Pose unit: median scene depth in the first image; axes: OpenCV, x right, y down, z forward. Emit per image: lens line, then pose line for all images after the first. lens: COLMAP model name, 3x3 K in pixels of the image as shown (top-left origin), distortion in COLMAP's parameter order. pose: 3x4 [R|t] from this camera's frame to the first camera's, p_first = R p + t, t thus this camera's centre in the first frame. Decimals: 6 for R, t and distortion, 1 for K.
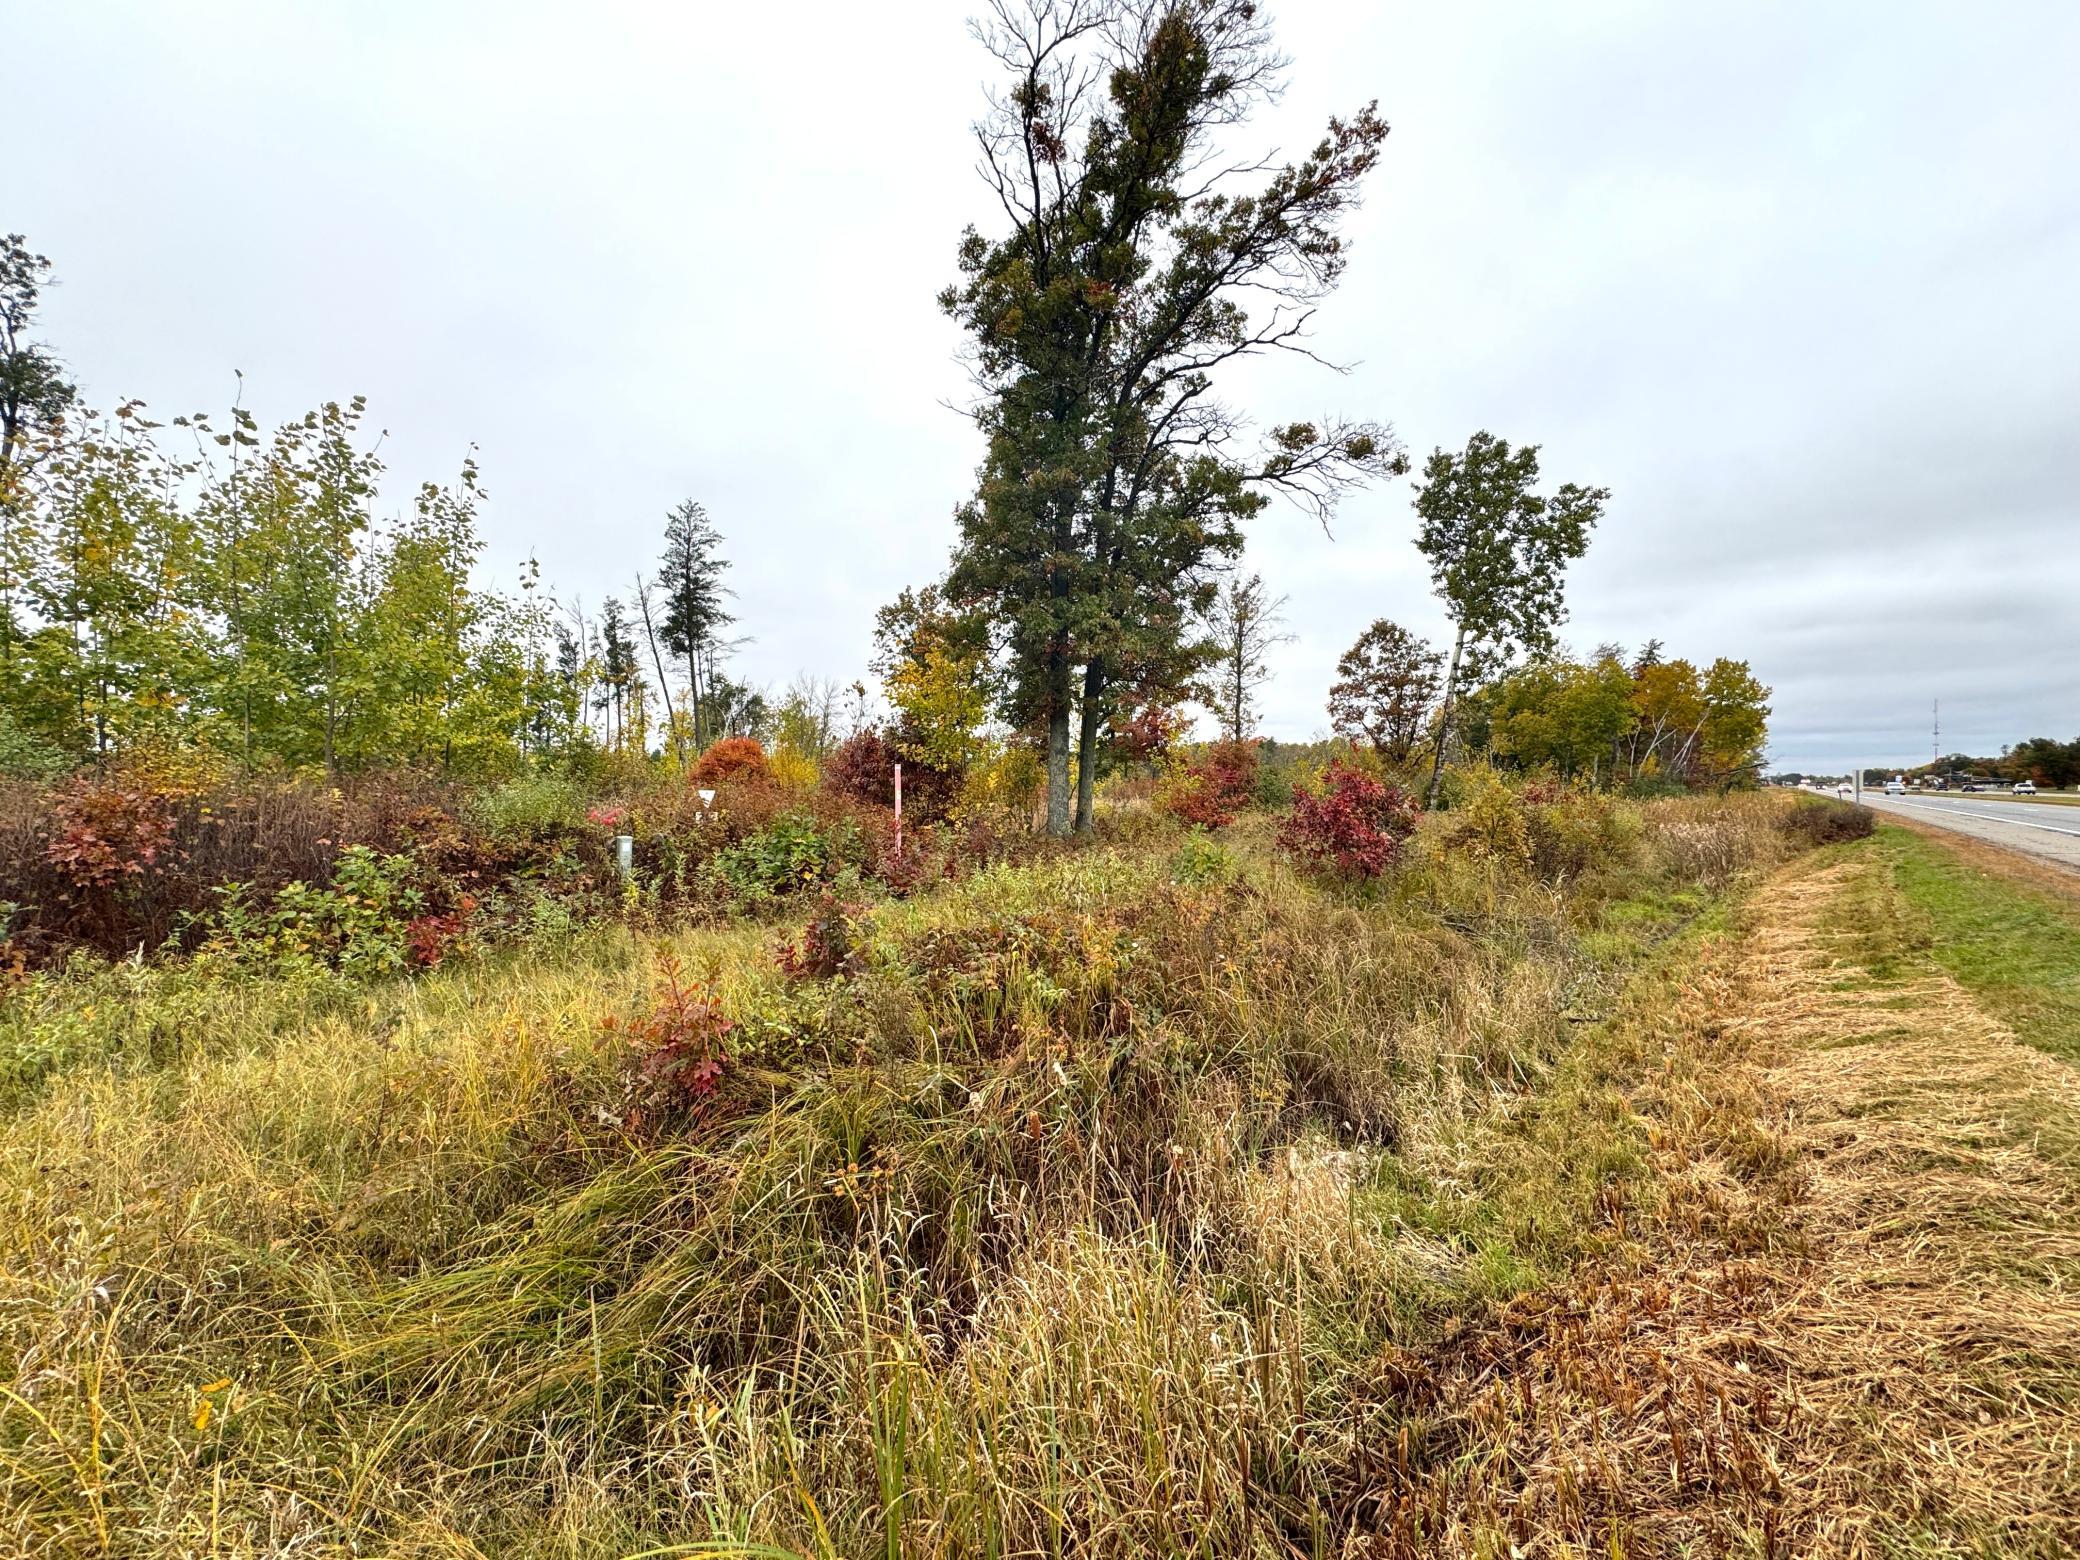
lens RADIAL K [[836.3, 0, 1039.6], [0, 836.3, 780.4], [0, 0, 1]] dist [0.003347, -0.000809]
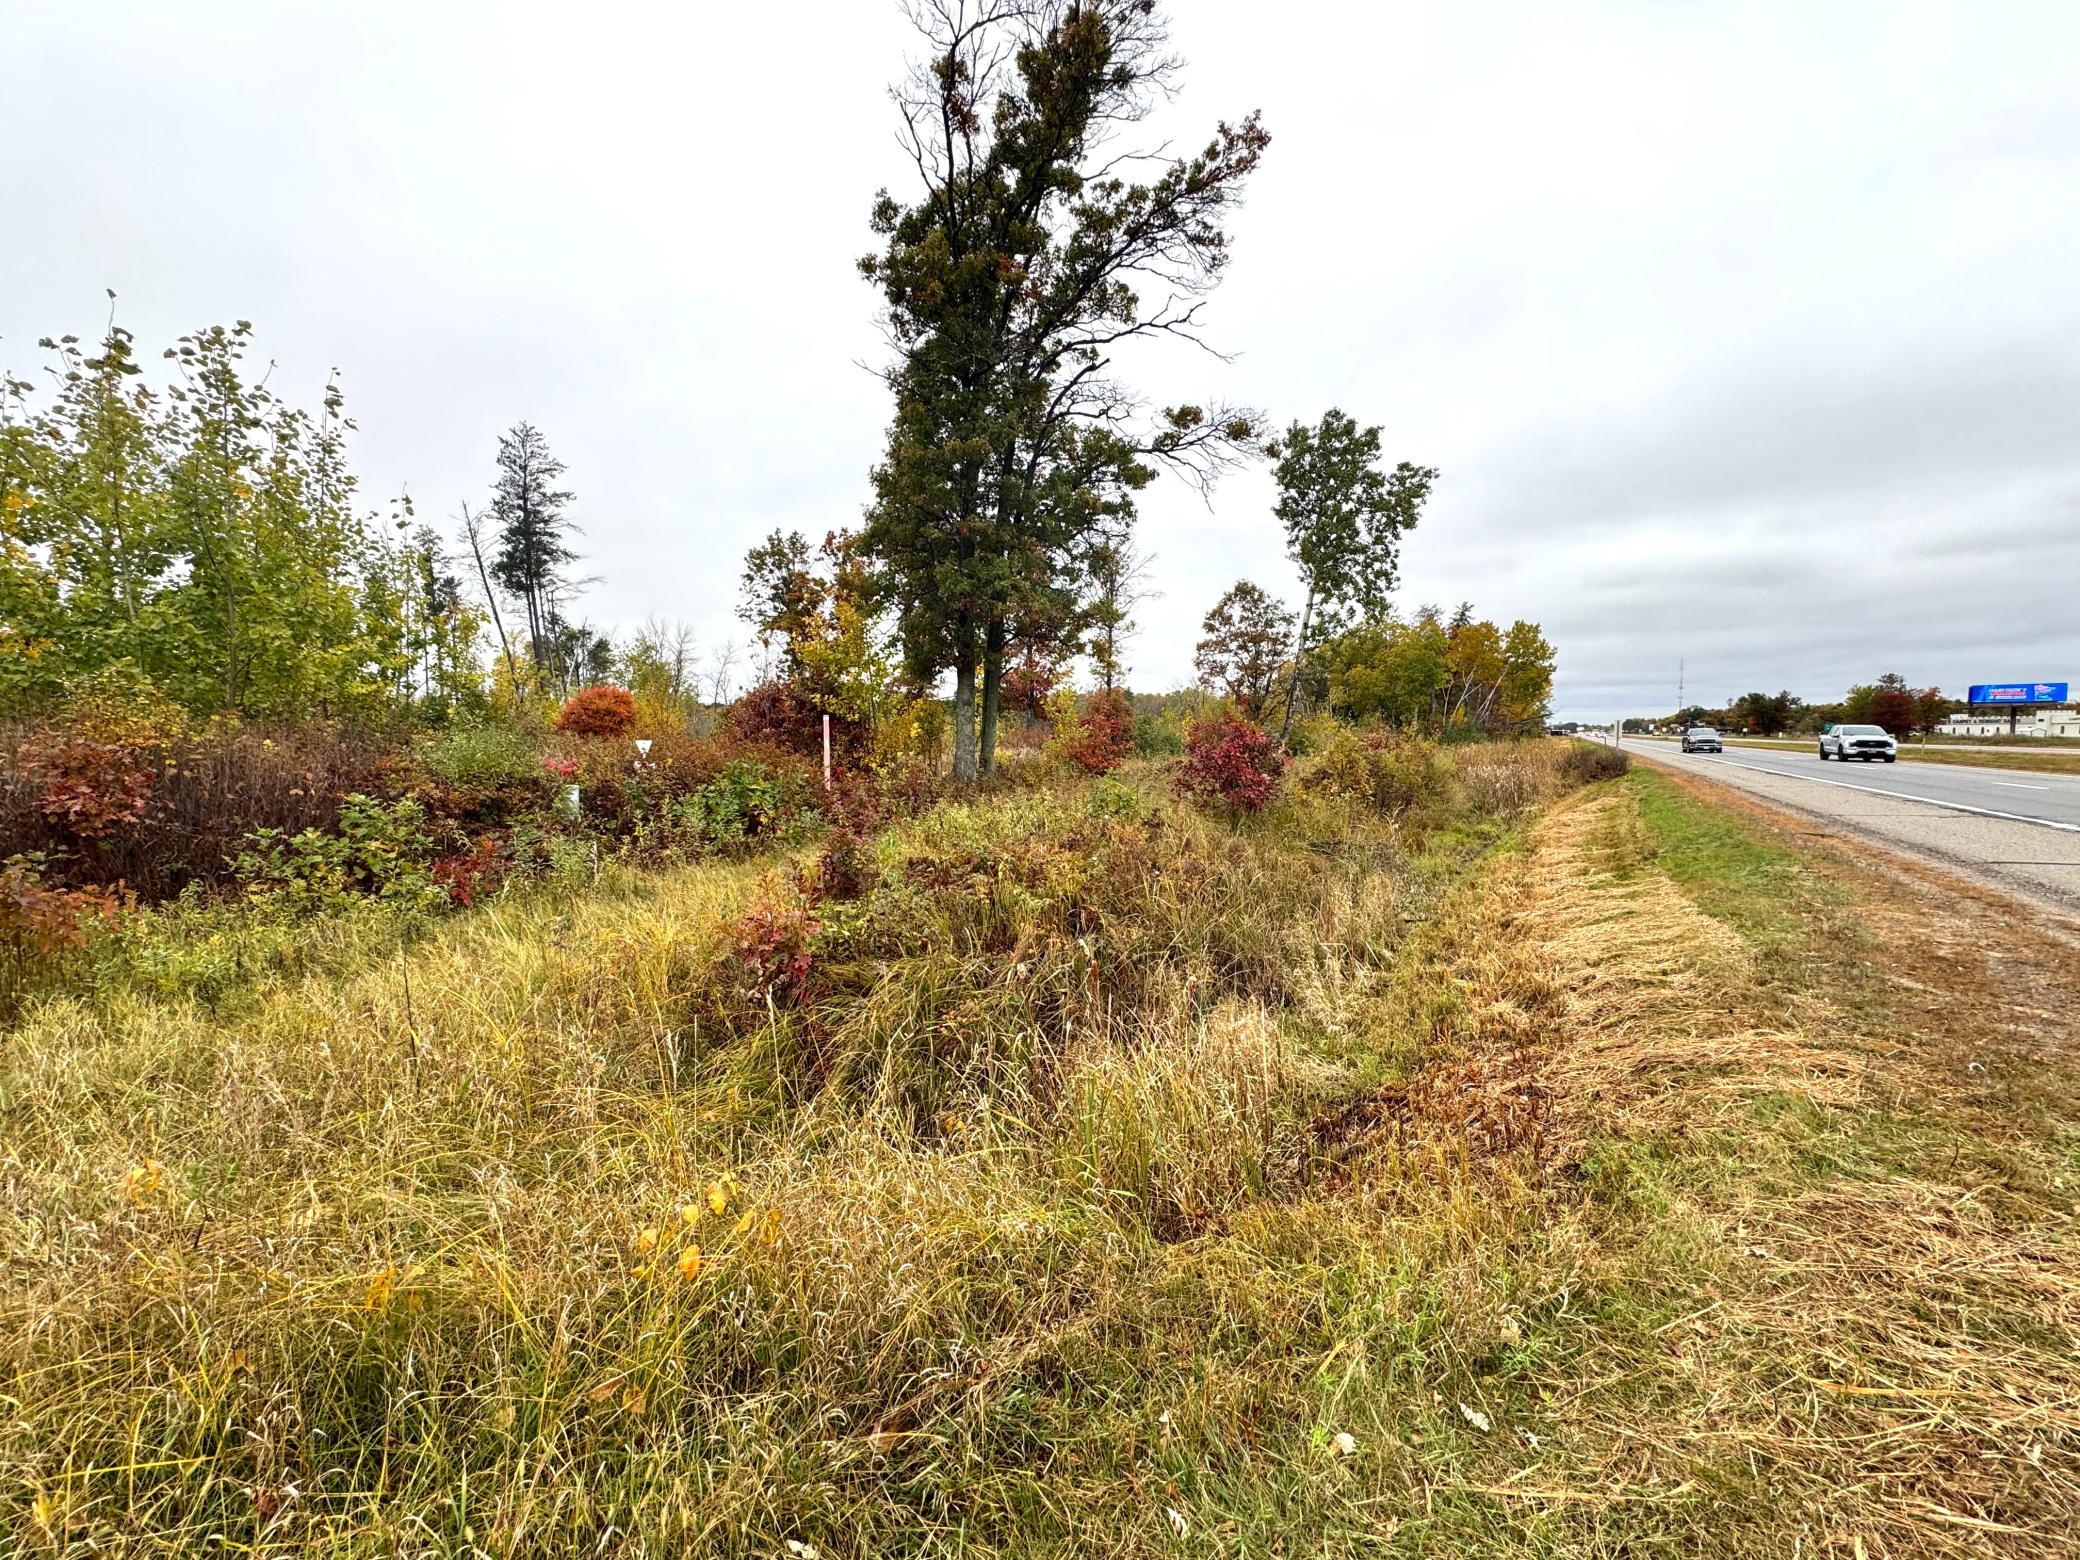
lens RADIAL K [[836.3, 0, 1040.2], [0, 836.3, 780.9], [0, 0, 1]] dist [0.003347, -0.000809]
pose [[0.985930, -0.011542, 0.166761, -0.070493], [0.001230, 0.998087, 0.061808, -0.001152], [-0.167156, -0.060733, 0.984058, -0.081221]]
